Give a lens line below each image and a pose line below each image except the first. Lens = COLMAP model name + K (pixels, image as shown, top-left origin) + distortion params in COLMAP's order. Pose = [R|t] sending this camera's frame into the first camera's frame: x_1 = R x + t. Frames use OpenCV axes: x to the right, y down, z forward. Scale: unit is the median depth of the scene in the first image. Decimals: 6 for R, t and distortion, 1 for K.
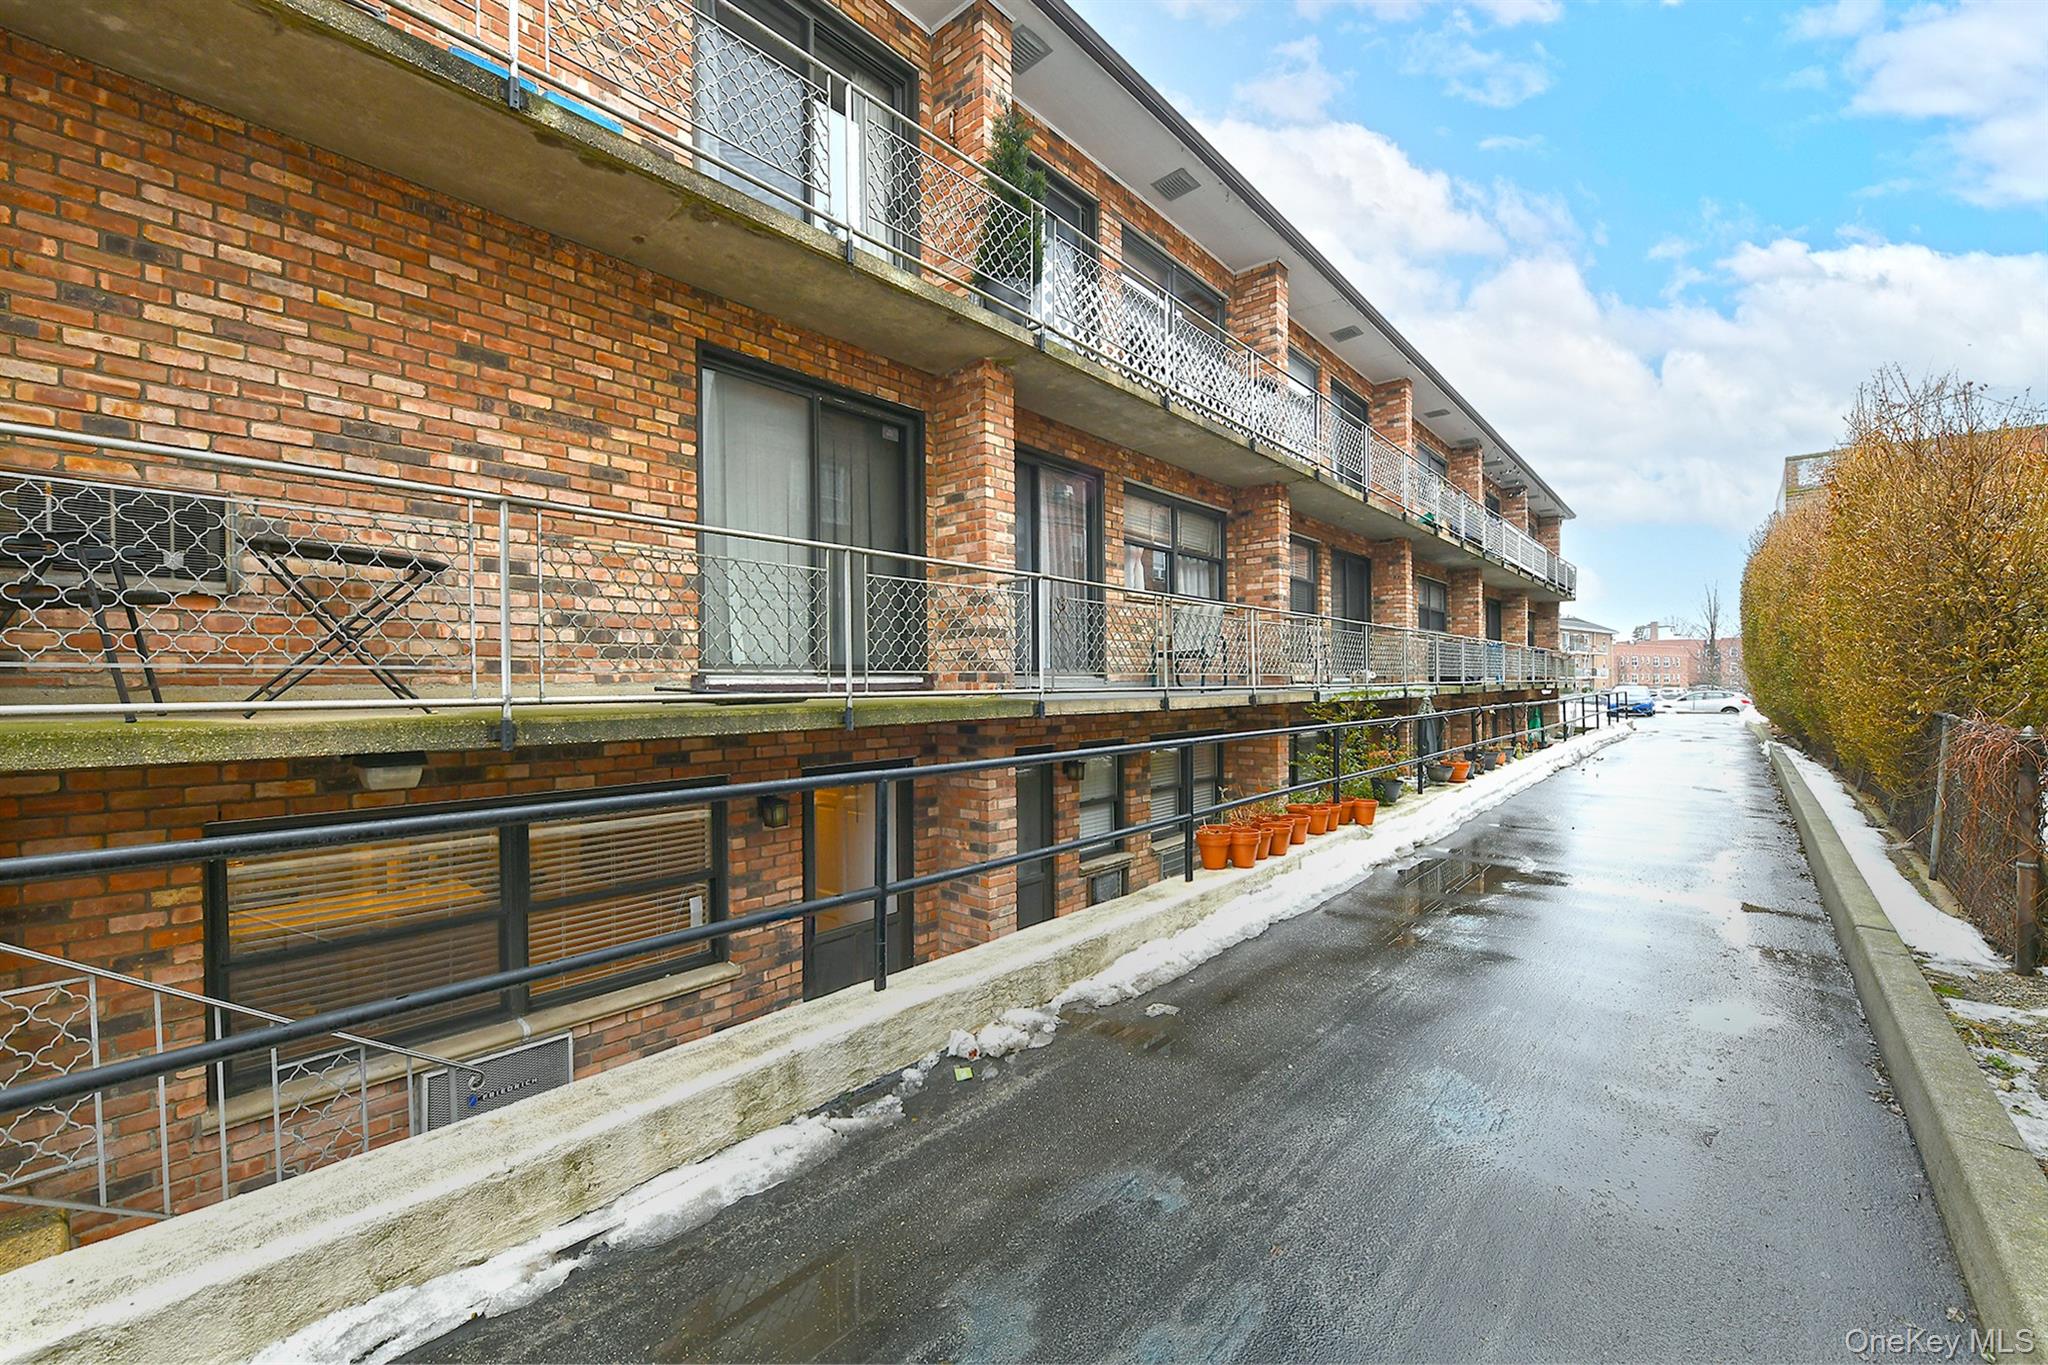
lens RADIAL K [[825.0, 0, 1033.7], [0, 825.0, 684.4], [0, 0, 1]] dist [-0.002092, -0.000107]
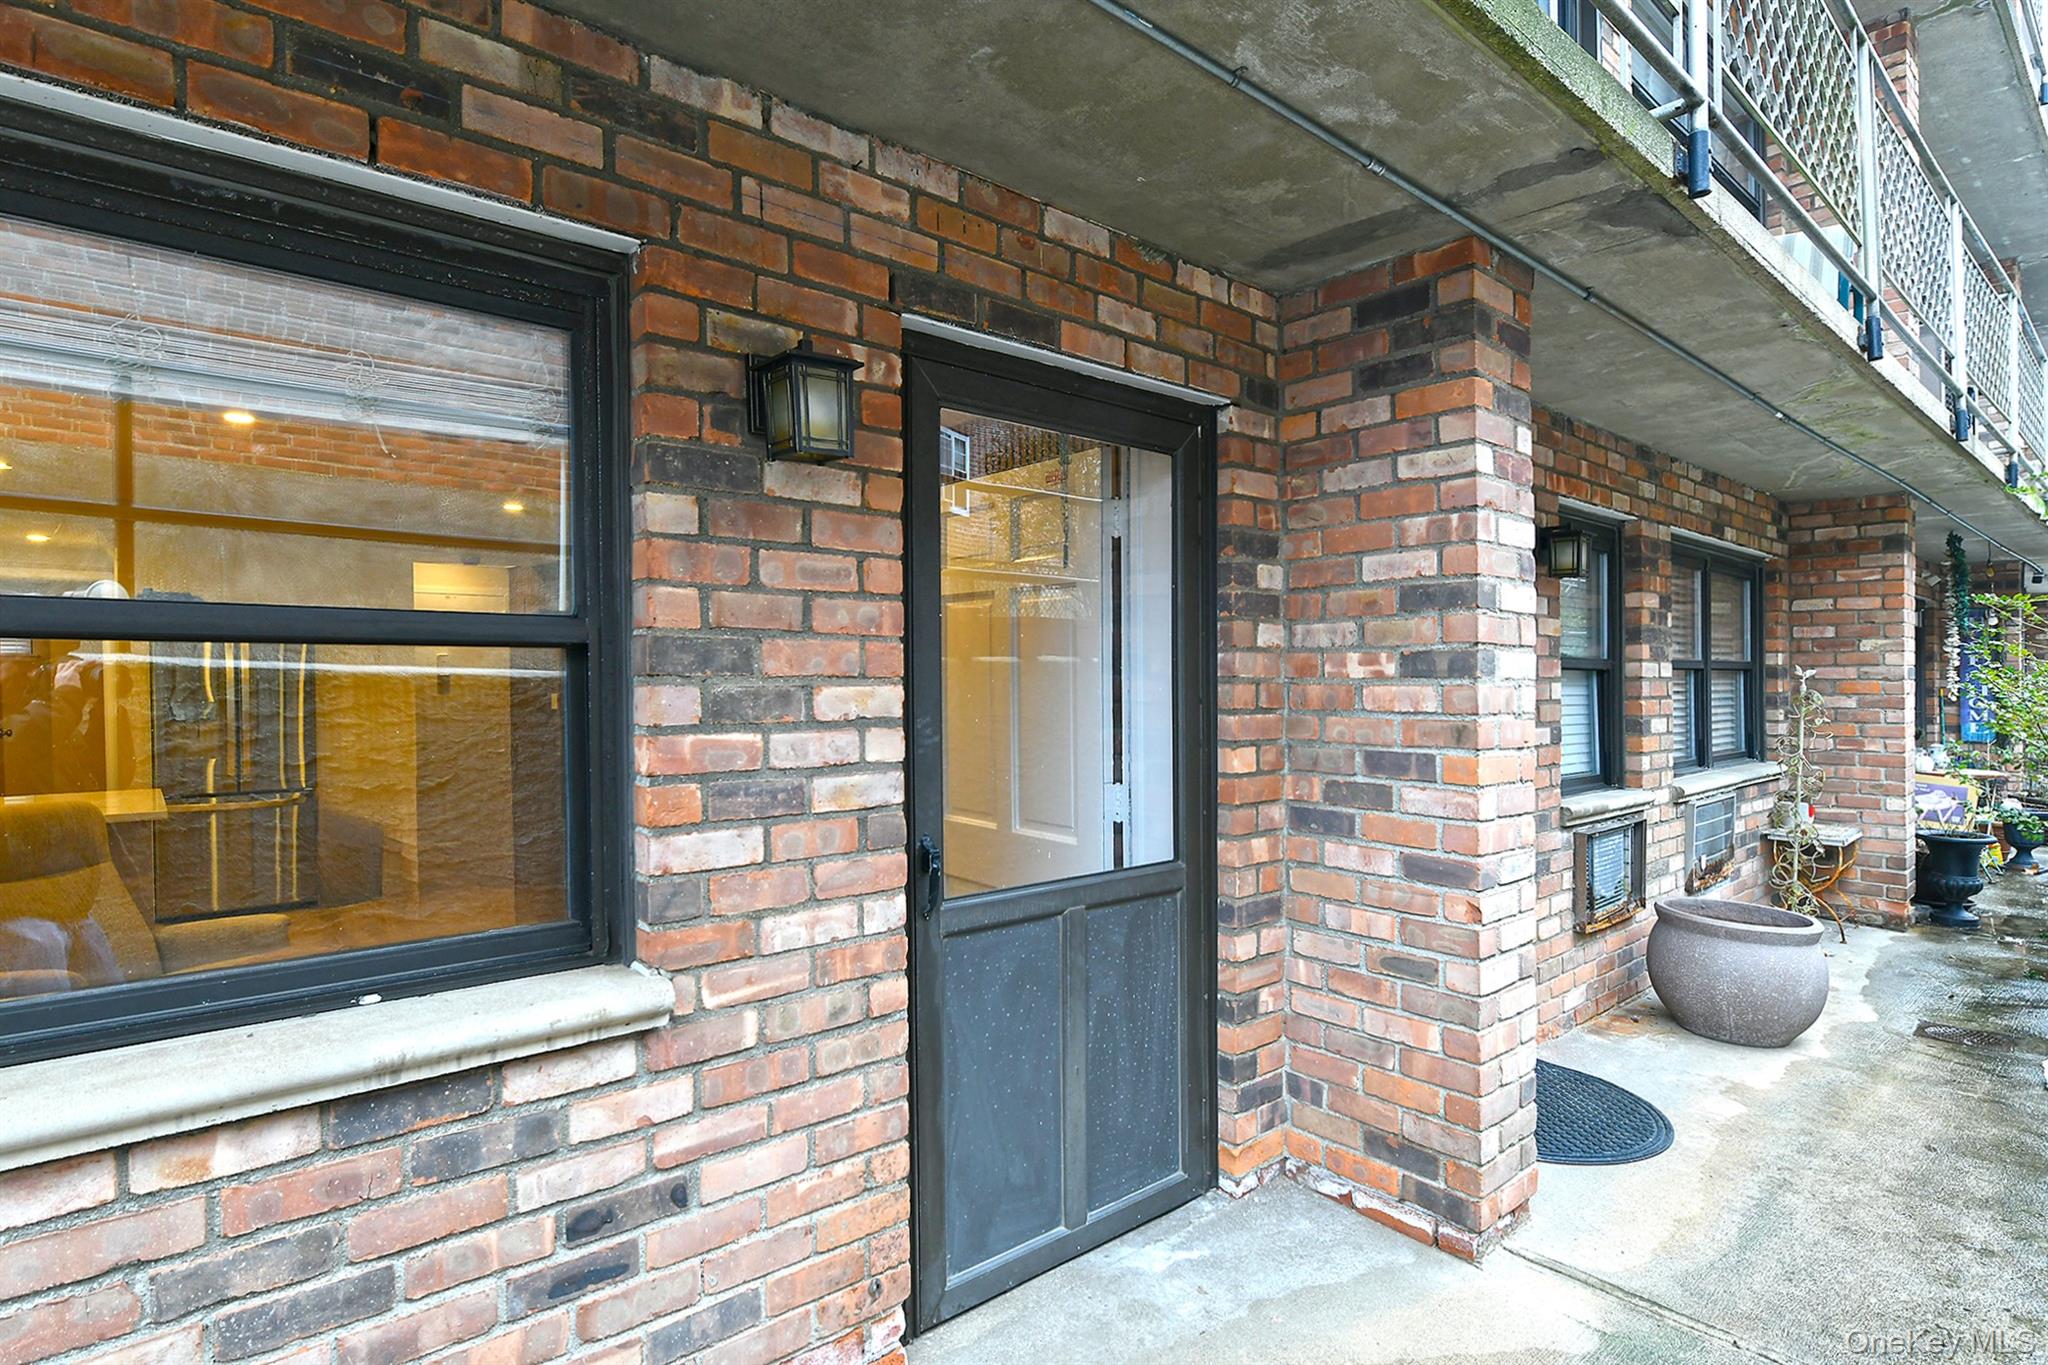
lens RADIAL K [[1052.4, 0, 1017.6], [0, 1052.4, 683.7], [0, 0, 1]] dist [-0.007213, -0.000249]
pose [[0.988731, 0.001886, -0.149691, -0.188449], [-0.001953, 0.999998, -0.000304, 0.234119], [0.149690, 0.000593, 0.988733, 0.650847]]
